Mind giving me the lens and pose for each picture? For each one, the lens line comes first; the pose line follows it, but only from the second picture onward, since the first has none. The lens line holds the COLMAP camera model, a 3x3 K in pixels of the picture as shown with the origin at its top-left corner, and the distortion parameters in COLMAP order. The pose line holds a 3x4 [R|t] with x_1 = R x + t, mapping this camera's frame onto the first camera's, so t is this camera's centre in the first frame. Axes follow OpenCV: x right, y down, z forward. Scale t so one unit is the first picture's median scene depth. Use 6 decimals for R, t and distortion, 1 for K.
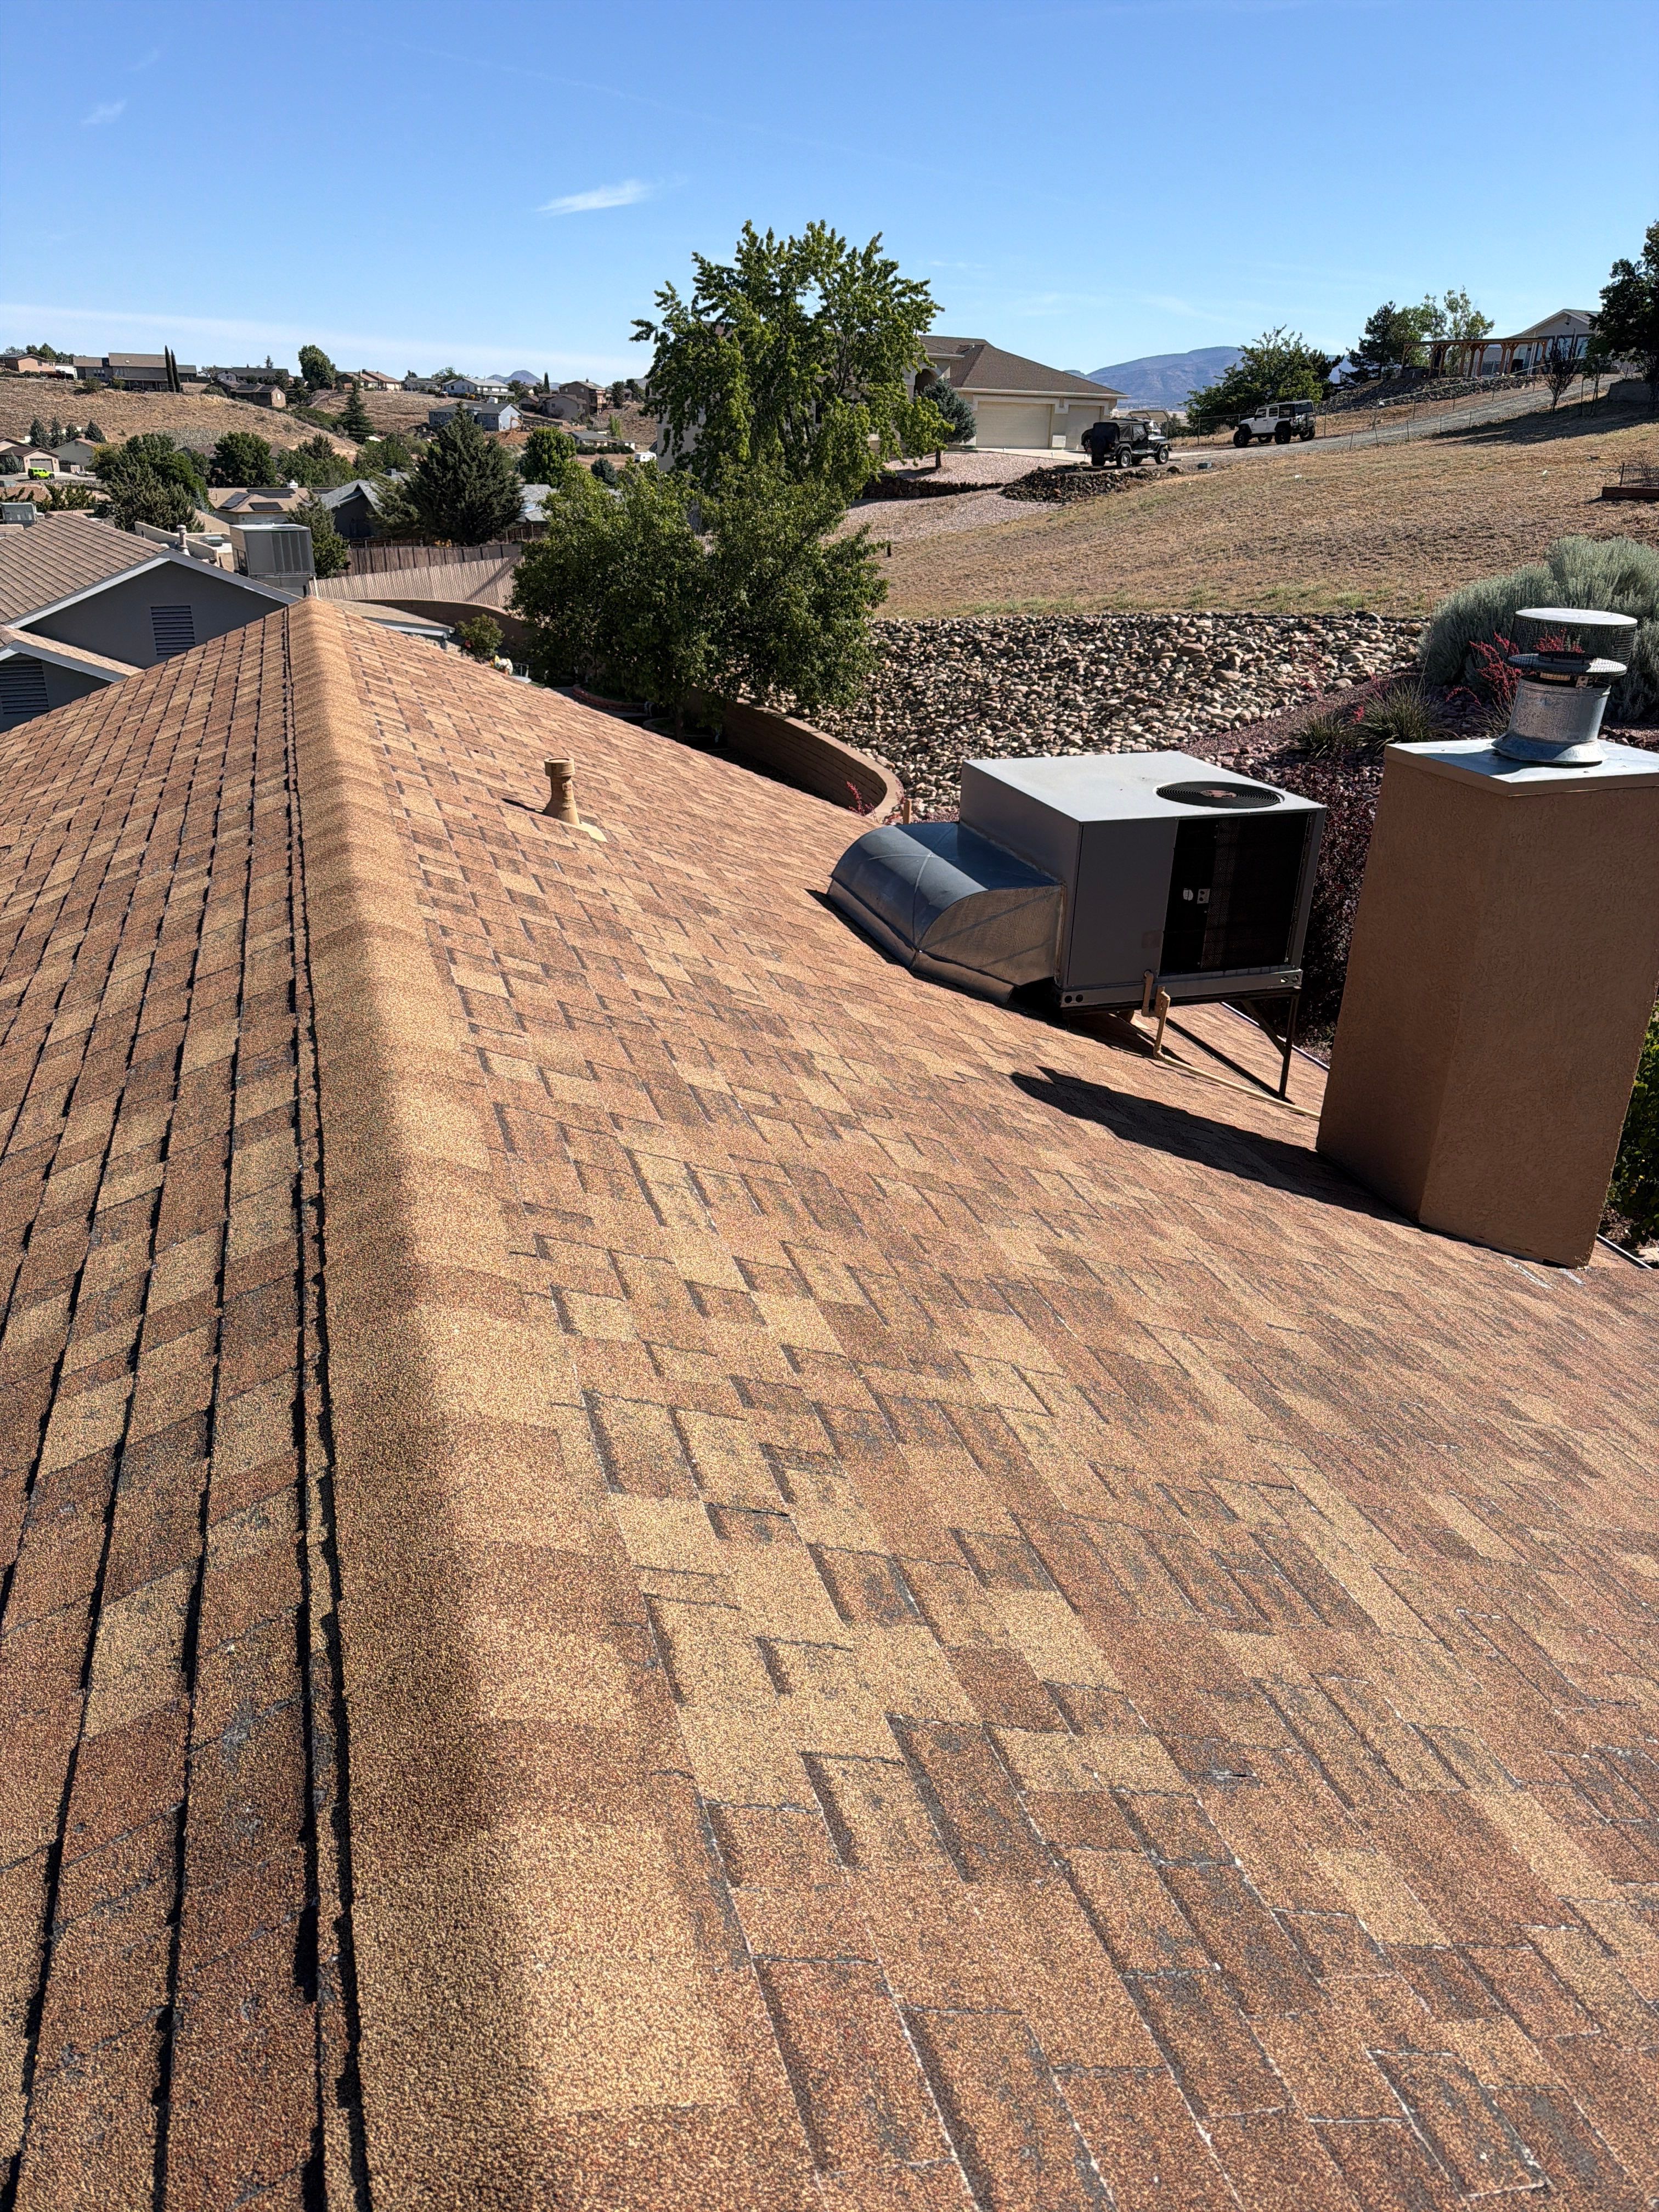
lens RADIAL K [[1570.3, 0, 813.2], [0, 1570.3, 1114.9], [0, 0, 1]] dist [0.006336, -0.013585]
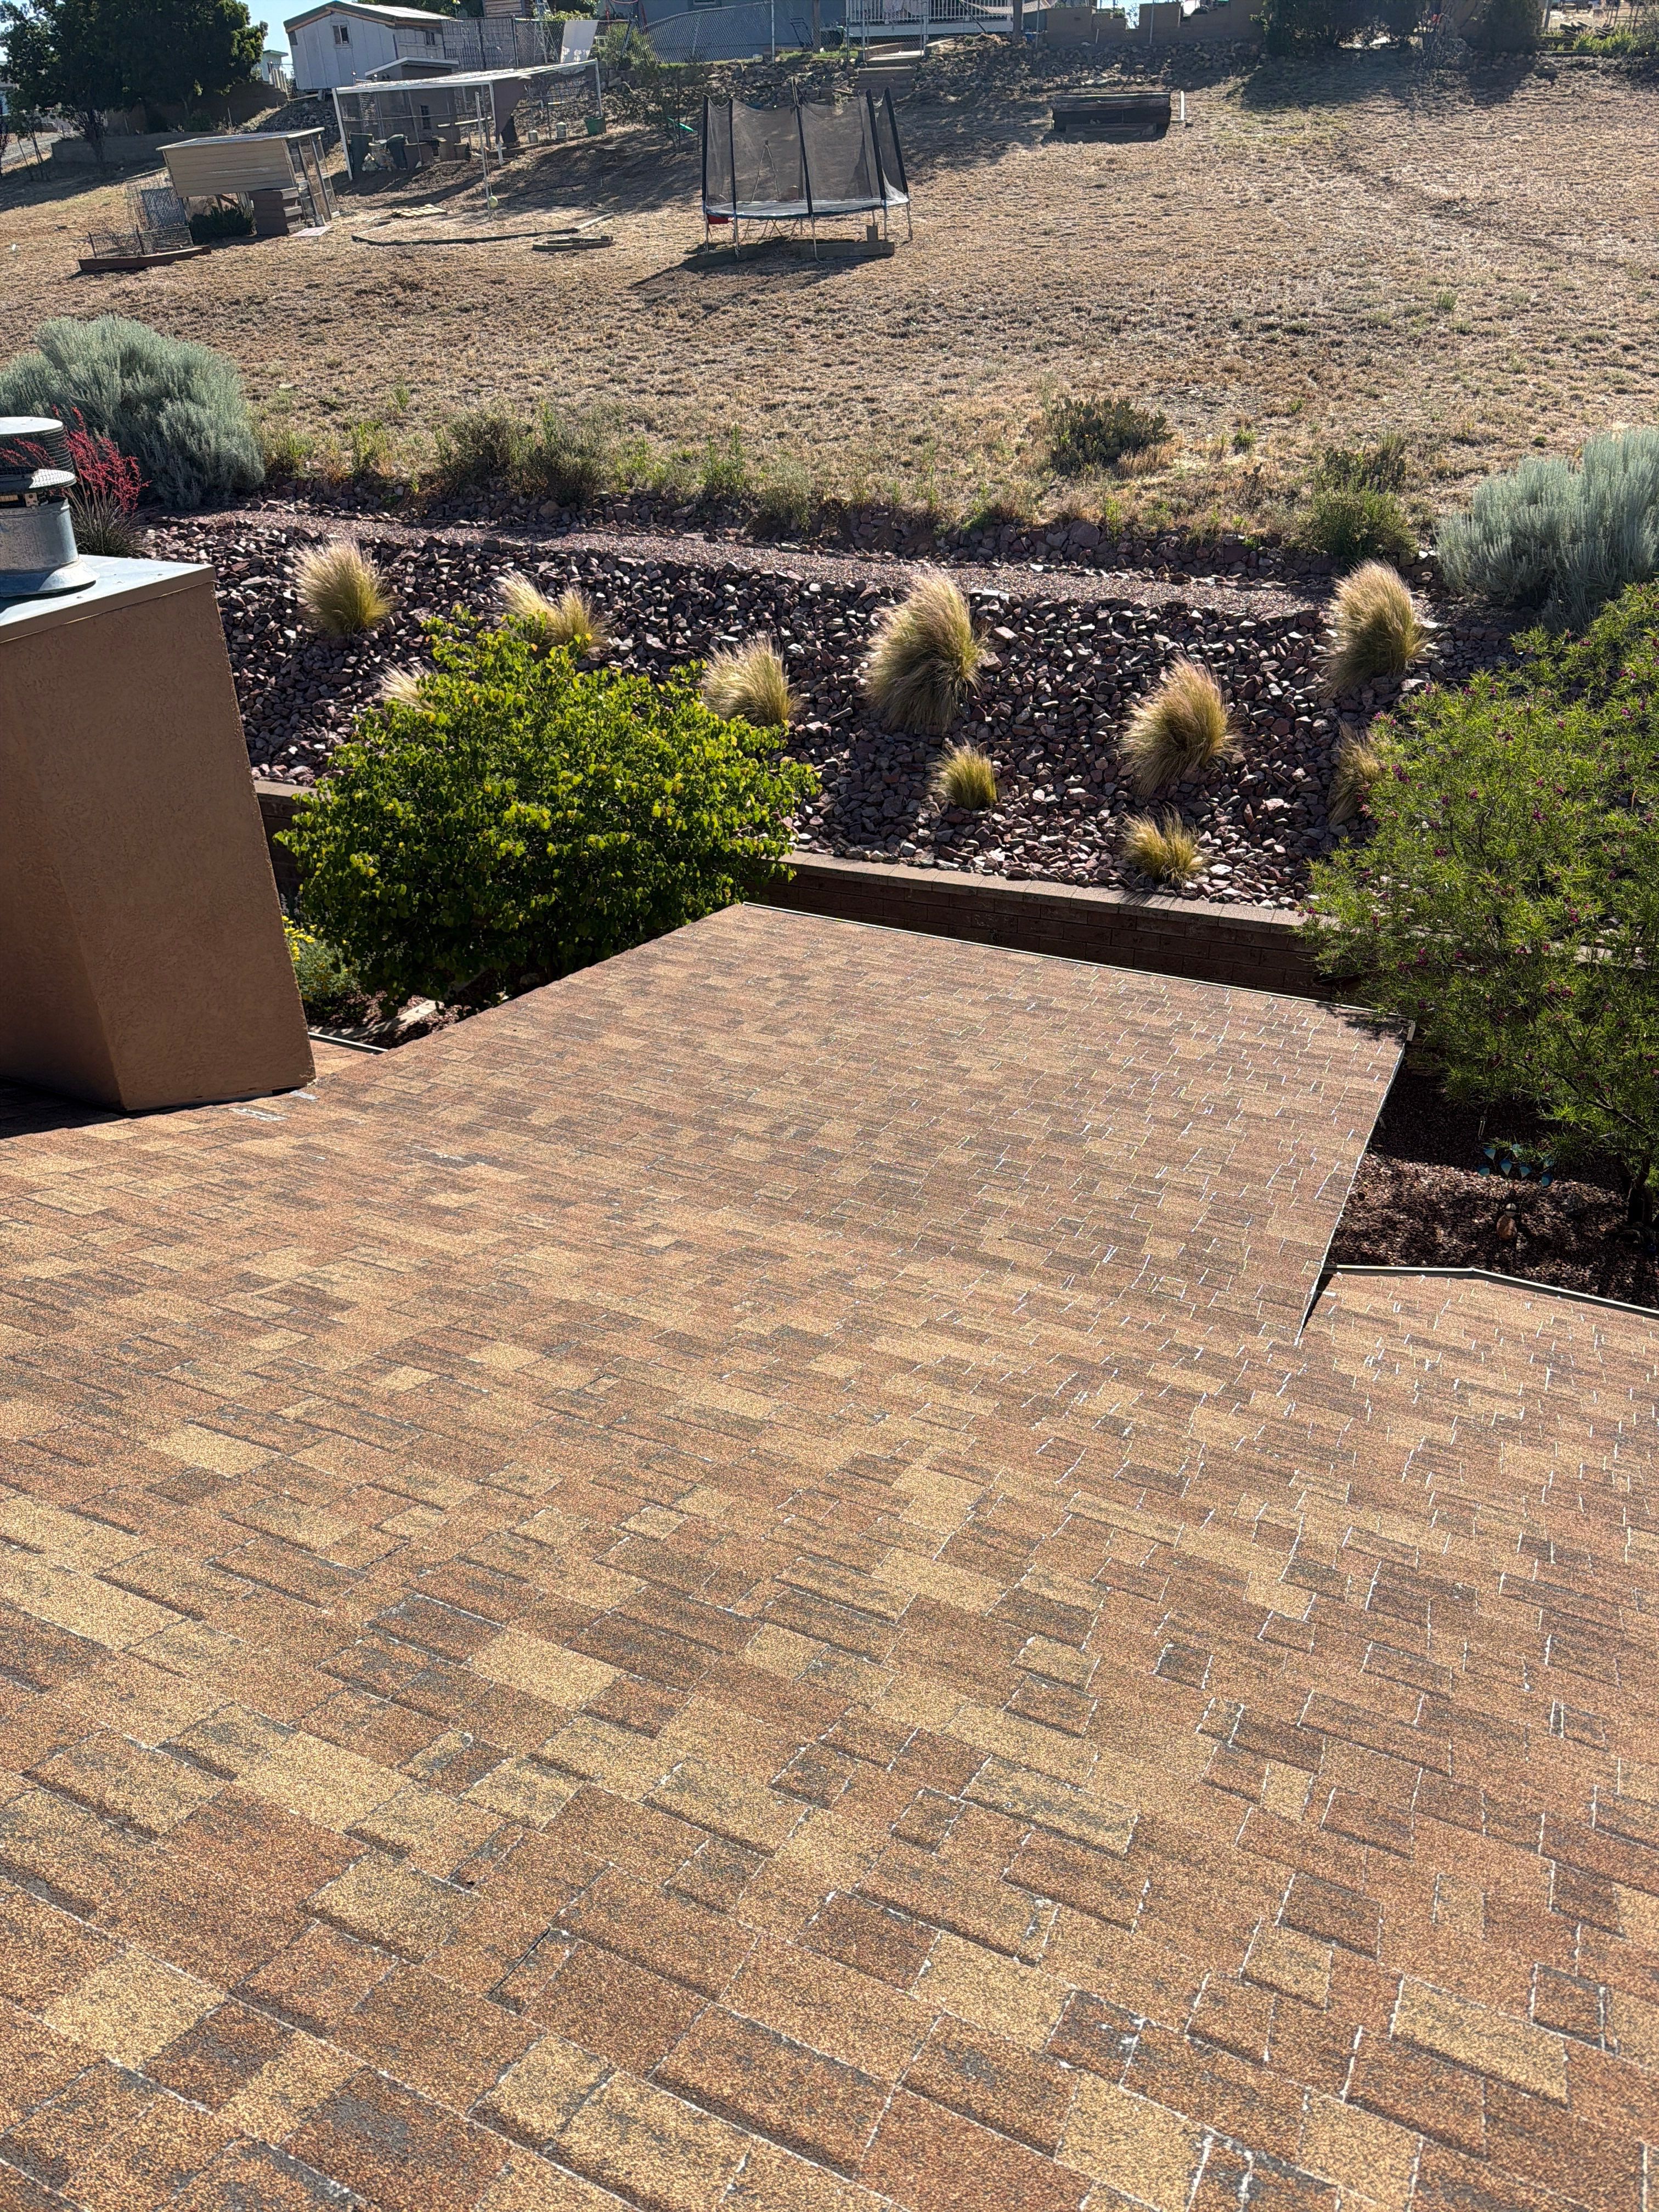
lens RADIAL K [[1570.3, 0, 828.2], [0, 1570.3, 1119.6], [0, 0, 1]] dist [0.006336, -0.013585]
pose [[0.686753, -0.400305, 0.606735, 0.107606], [0.323982, 0.915770, 0.237488, -0.013733], [-0.650697, 0.033475, 0.758599, 0.024839]]
